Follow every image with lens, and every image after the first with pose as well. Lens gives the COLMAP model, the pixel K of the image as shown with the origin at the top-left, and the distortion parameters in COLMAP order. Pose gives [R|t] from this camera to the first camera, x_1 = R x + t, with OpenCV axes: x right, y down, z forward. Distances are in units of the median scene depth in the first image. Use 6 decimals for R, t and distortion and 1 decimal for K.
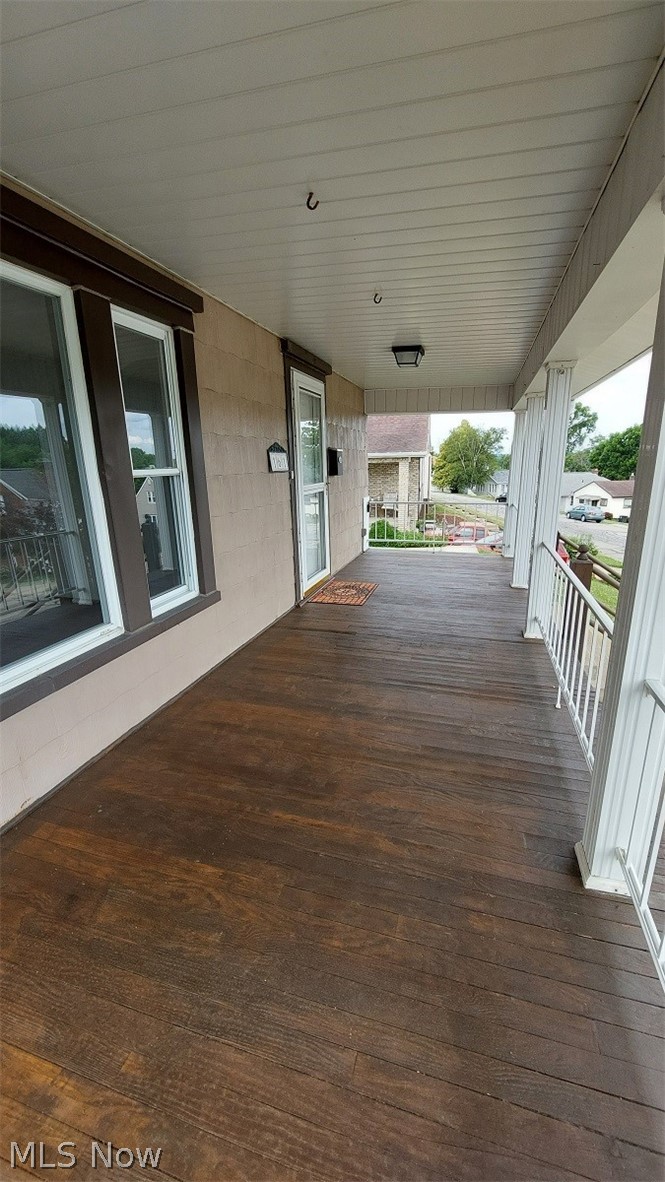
lens RADIAL K [[469.4, 0, 332.5], [0, 469.4, 591.0], [0, 0, 1]] dist [-0.000845, -0.000200]
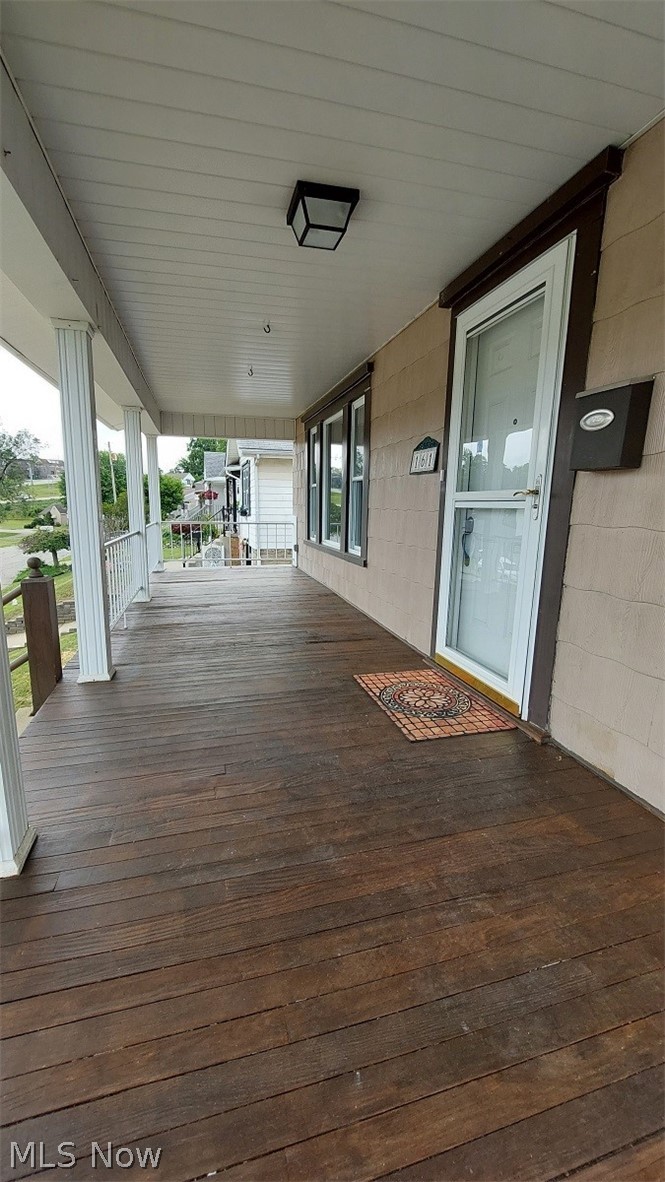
lens RADIAL K [[469.4, 0, 332.5], [0, 469.4, 591.0], [0, 0, 1]] dist [-0.000845, -0.000200]
pose [[-0.841355, 0.113703, -0.528387, 0.478223], [-0.136916, 0.900895, 0.411875, -0.389389], [0.522853, 0.418878, -0.742405, 1.637637]]
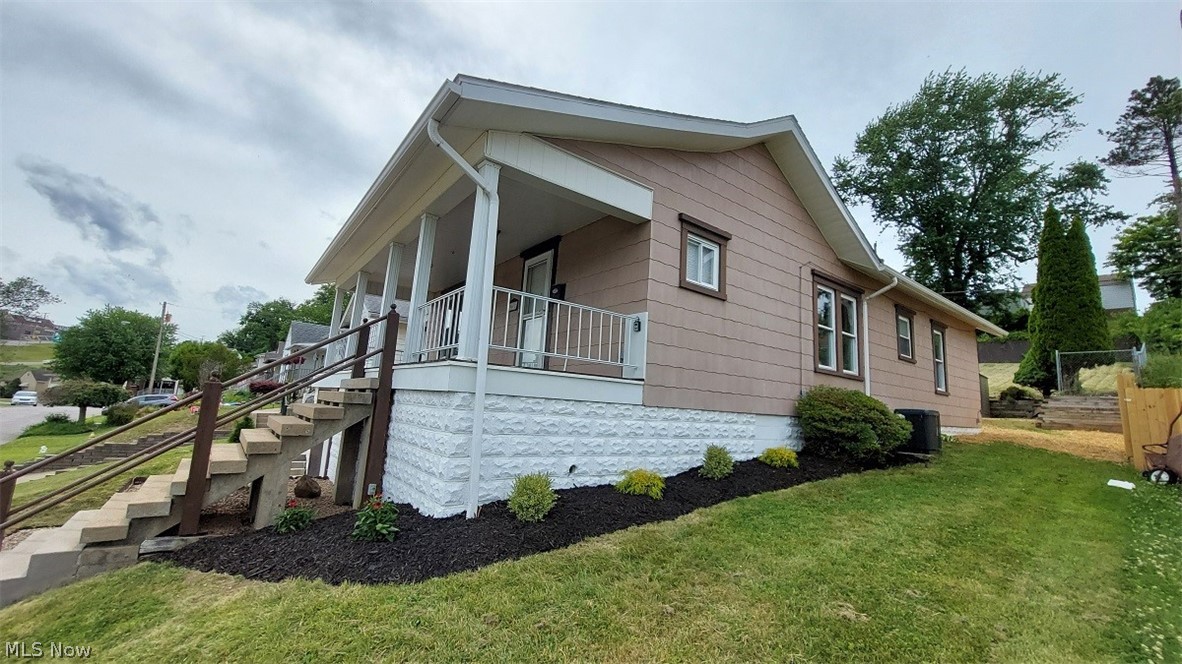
lens RADIAL K [[469.4, 0, 591.0], [0, 469.4, 332.0], [0, 0, 1]] dist [-0.000845, -0.000200]
pose [[-0.584669, -0.140224, -0.799061, 1.435103], [-0.264577, 0.964056, 0.024412, -0.310186], [0.766916, 0.225686, -0.600754, 2.674175]]
